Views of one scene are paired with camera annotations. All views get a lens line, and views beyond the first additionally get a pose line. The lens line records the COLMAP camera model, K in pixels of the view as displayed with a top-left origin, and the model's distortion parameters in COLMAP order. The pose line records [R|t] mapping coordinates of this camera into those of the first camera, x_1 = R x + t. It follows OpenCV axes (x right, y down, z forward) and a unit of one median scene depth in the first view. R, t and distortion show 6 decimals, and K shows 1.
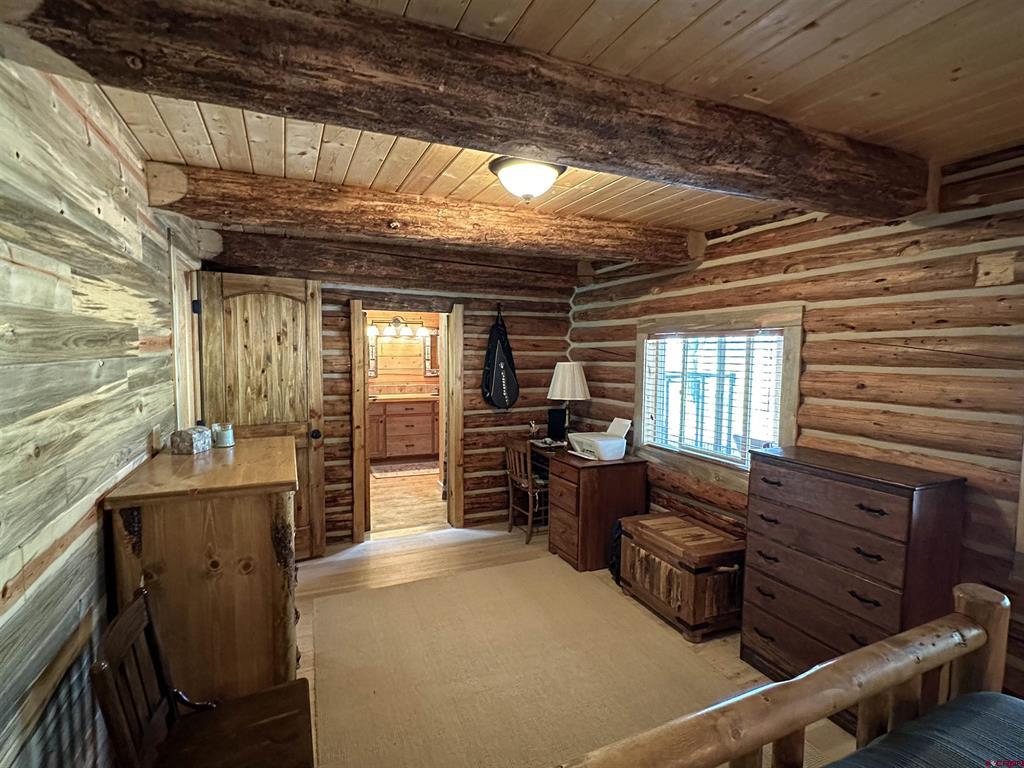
lens RADIAL K [[511.0, 0, 514.5], [0, 511.0, 385.4], [0, 0, 1]] dist [-0.000433, -0.000008]
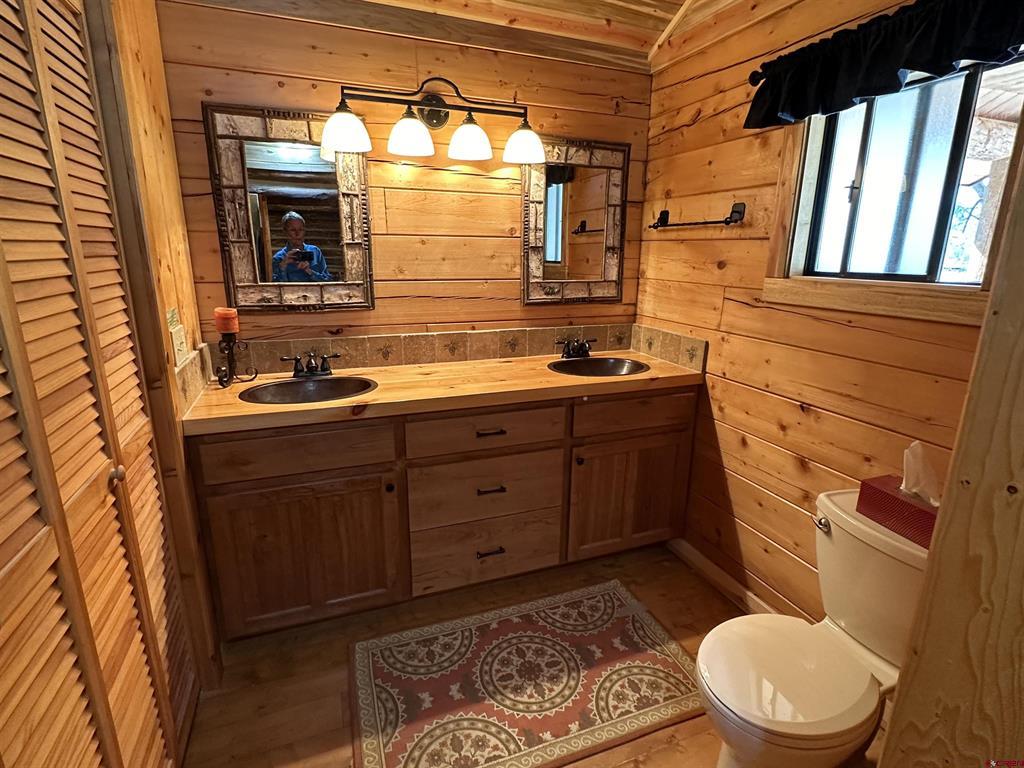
lens RADIAL K [[511.0, 0, 510.9], [0, 511.0, 381.9], [0, 0, 1]] dist [-0.000433, -0.000008]
pose [[0.999132, 0.017948, -0.037579, -0.182040], [-0.010836, 0.983321, 0.181558, -0.029254], [0.040211, -0.180993, 0.982662, 0.725003]]
